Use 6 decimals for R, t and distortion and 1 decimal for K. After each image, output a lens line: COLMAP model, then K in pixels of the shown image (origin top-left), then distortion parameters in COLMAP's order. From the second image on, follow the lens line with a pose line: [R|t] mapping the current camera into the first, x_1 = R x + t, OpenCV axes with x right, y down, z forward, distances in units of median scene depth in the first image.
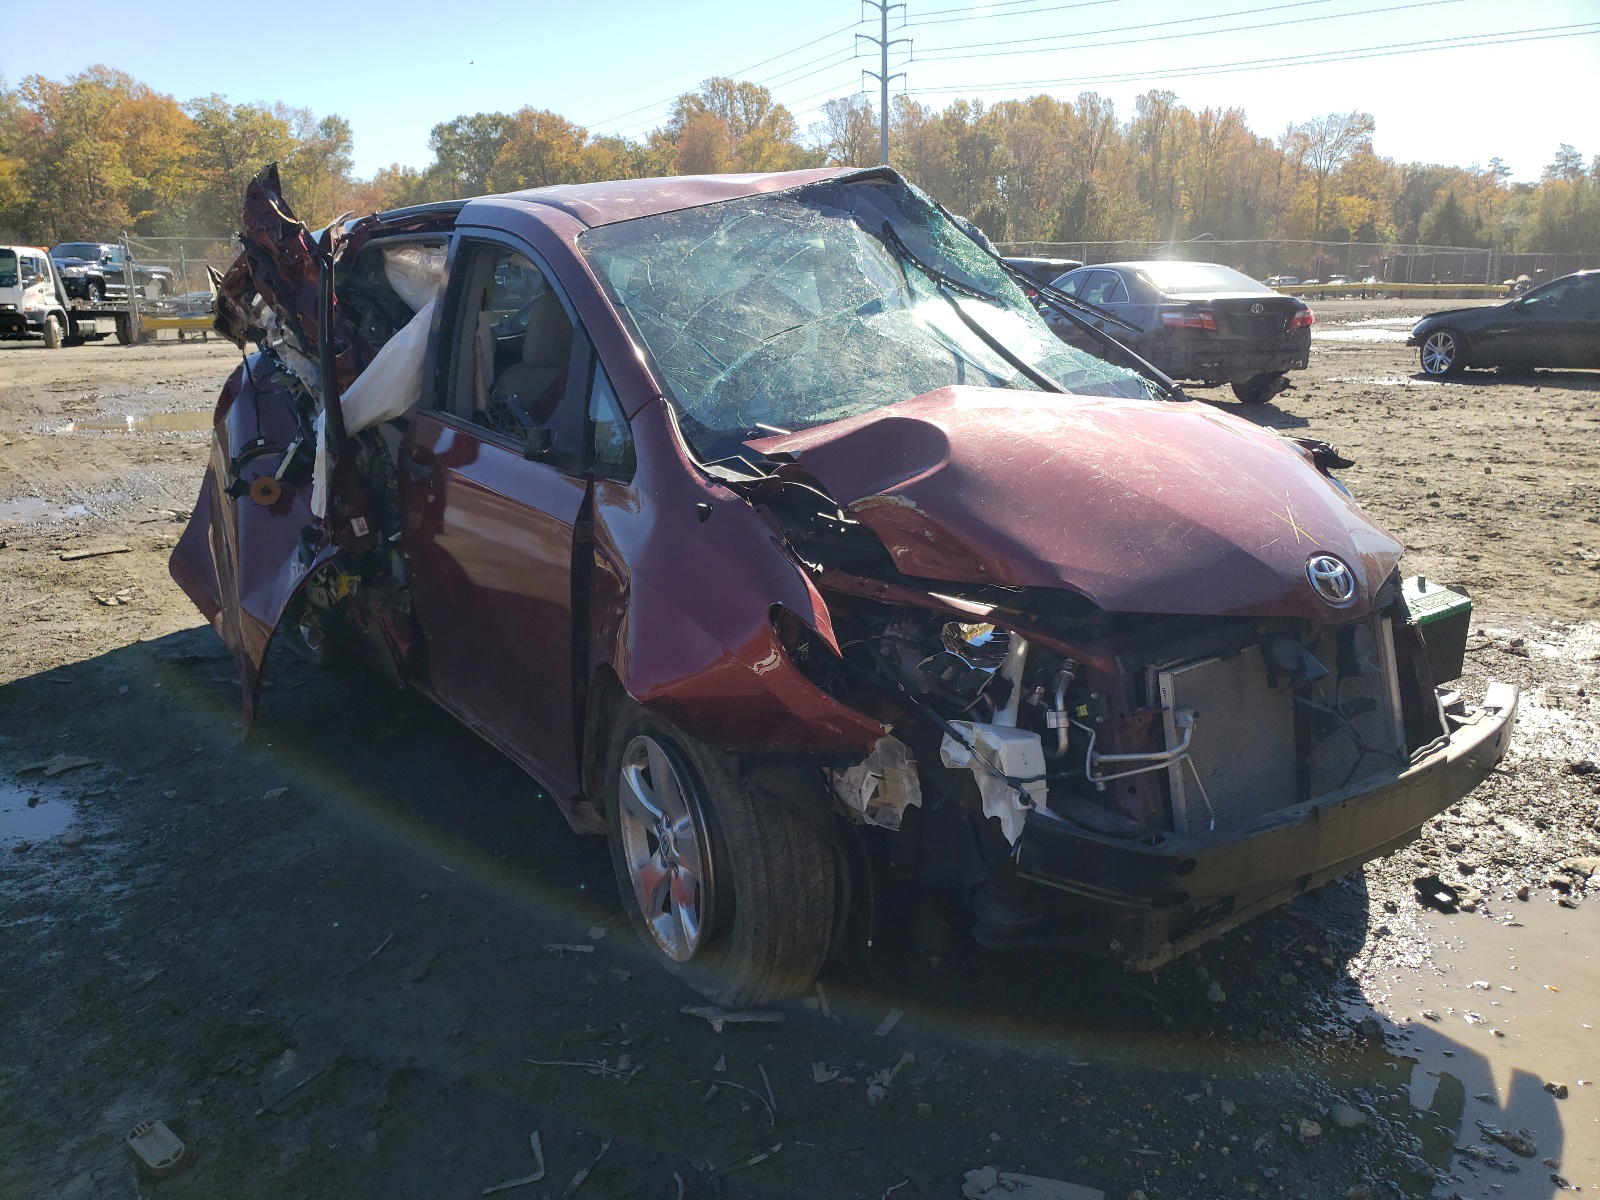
lens RADIAL K [[1237.4, 0, 806.5], [0, 1237.4, 612.6], [0, 0, 1]] dist [0.018611, -0.004966]
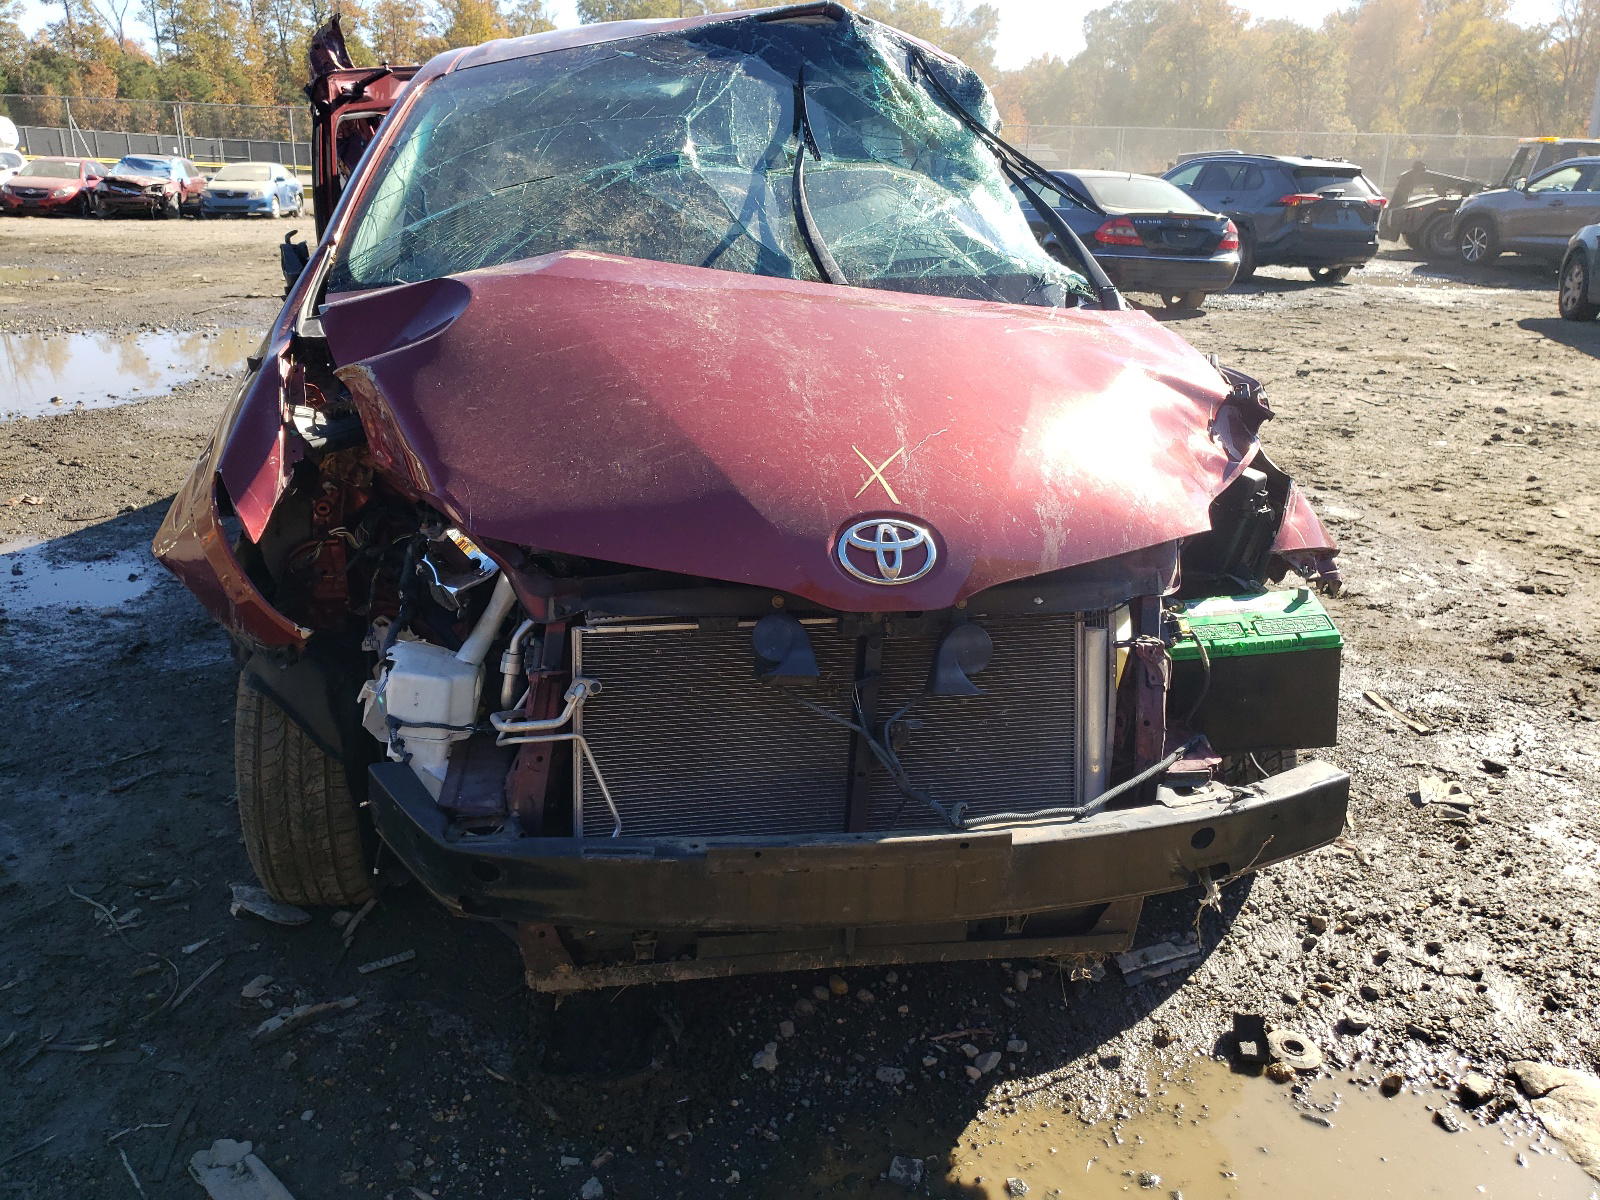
lens RADIAL K [[1237.4, 0, 798.8], [0, 1237.4, 591.3], [0, 0, 1]] dist [0.018611, -0.004966]
pose [[0.885130, 0.179133, -0.429483, 0.451522], [-0.151582, 0.983590, 0.097849, -0.045597], [0.439963, -0.021507, 0.897758, 0.221309]]
